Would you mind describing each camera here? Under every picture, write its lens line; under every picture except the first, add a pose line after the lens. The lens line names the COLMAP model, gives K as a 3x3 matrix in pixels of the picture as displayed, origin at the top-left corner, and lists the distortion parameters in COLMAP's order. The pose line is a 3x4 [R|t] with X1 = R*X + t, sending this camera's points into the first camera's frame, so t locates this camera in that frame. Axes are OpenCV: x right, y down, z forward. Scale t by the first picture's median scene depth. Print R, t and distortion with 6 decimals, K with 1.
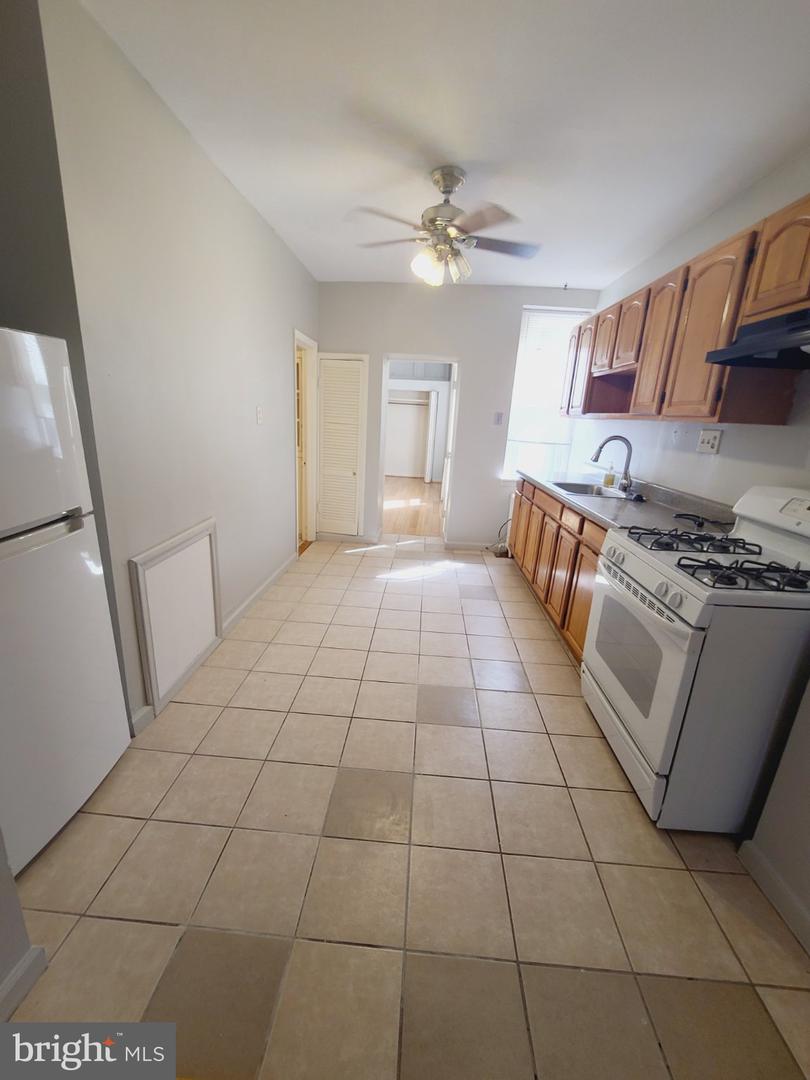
lens RADIAL K [[444.0, 0, 401.1], [0, 444.0, 538.3], [0, 0, 1]] dist [0.000037, -0.002895]
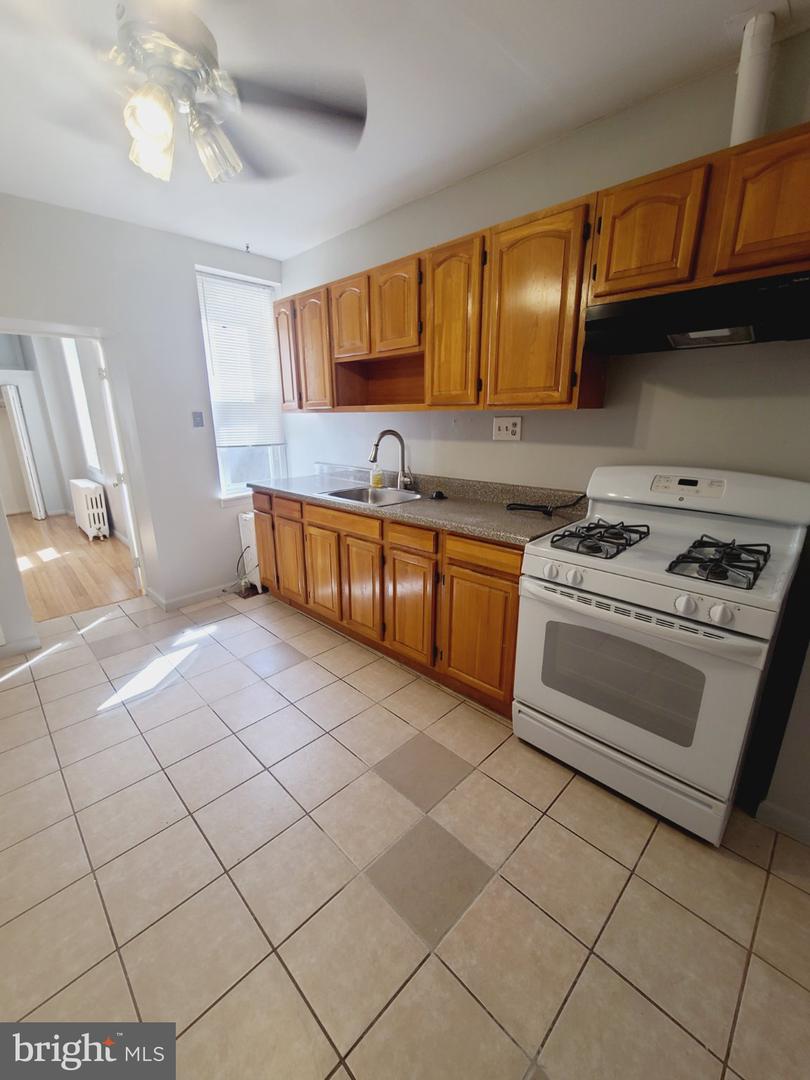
lens RADIAL K [[444.0, 0, 401.1], [0, 444.0, 538.3], [0, 0, 1]] dist [0.000037, -0.002895]
pose [[0.666187, -0.259183, 0.699299, -0.182579], [0.247121, 0.961411, 0.120911, -0.131251], [-0.703652, 0.092262, 0.704529, 0.399823]]
